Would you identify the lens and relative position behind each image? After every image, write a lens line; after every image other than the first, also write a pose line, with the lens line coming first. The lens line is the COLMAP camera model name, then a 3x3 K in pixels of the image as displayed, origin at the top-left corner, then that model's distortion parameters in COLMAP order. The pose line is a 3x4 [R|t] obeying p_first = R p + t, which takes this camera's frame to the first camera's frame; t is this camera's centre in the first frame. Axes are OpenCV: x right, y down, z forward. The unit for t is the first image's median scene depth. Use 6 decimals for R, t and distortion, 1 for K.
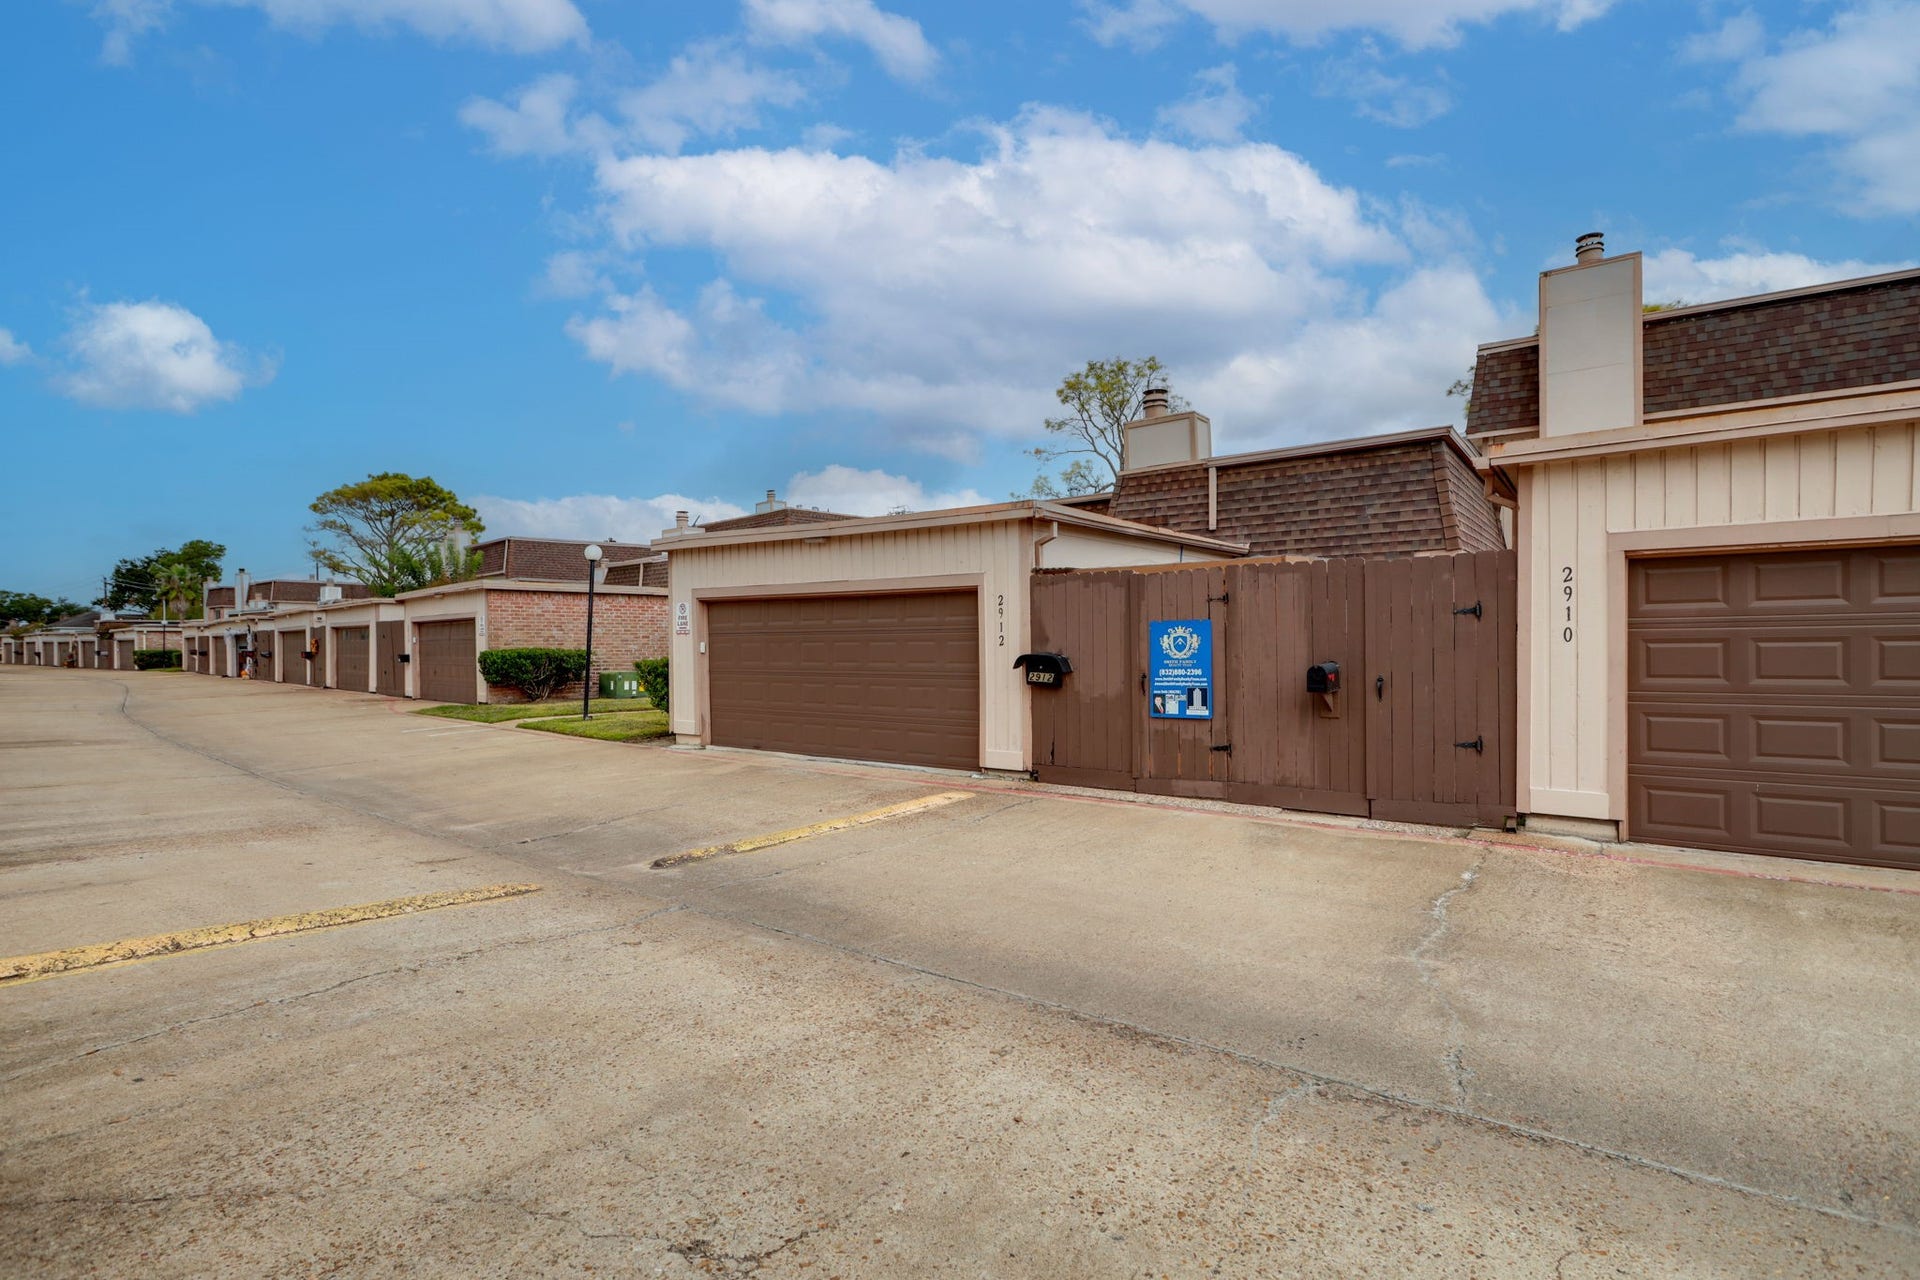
lens RADIAL K [[907.8, 0, 948.4], [0, 907.8, 646.5], [0, 0, 1]] dist [-0.001145, 0.000167]
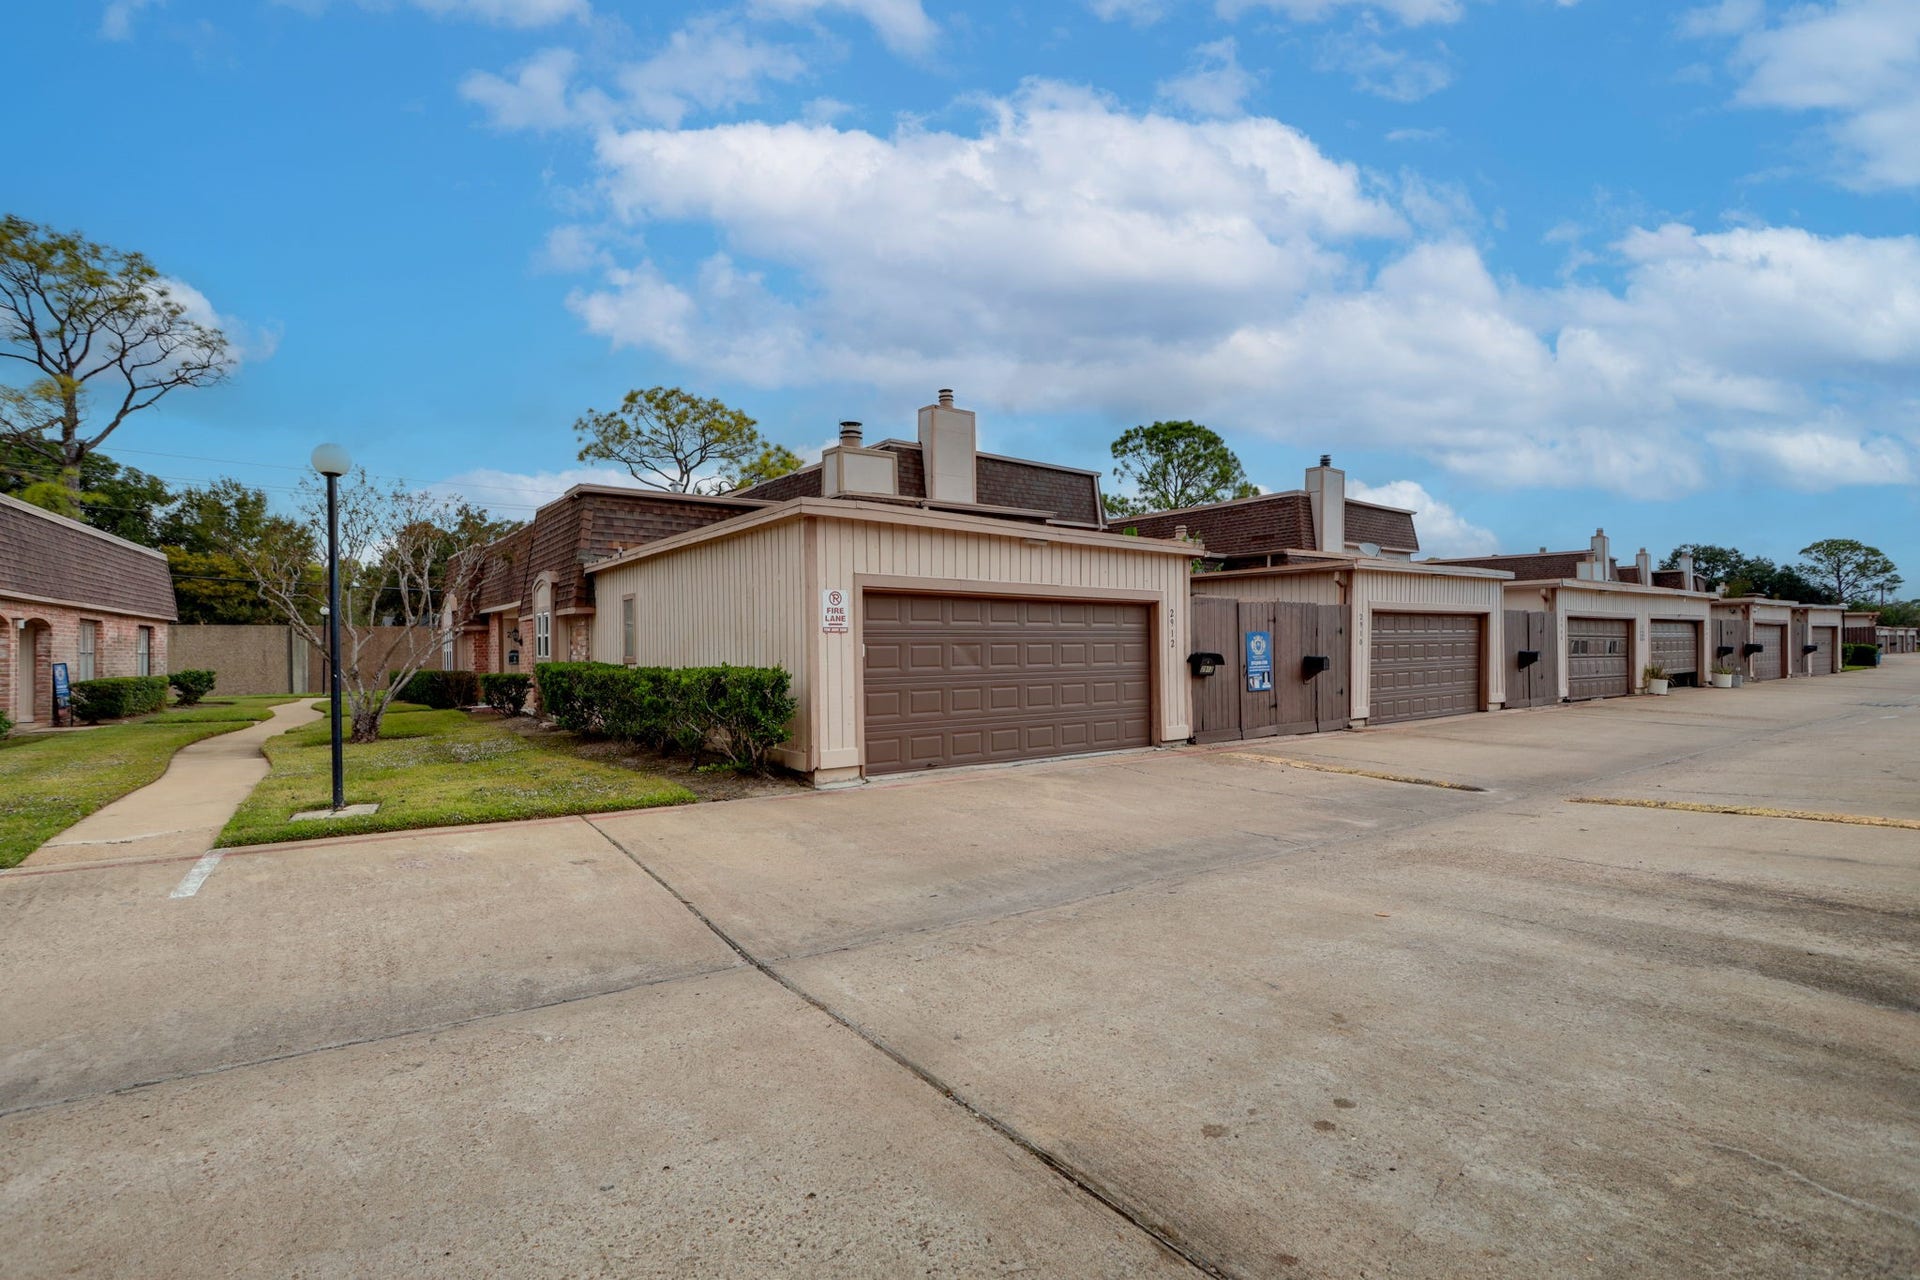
lens RADIAL K [[851.4, 0, 961.3], [0, 851.4, 632.9], [0, 0, 1]] dist [-0.000605, 0.000012]
pose [[0.298039, 0.016340, 0.954414, -1.139076], [0.004239, 0.999821, -0.018441, -0.000219], [-0.954544, 0.009541, 0.297917, 0.857581]]
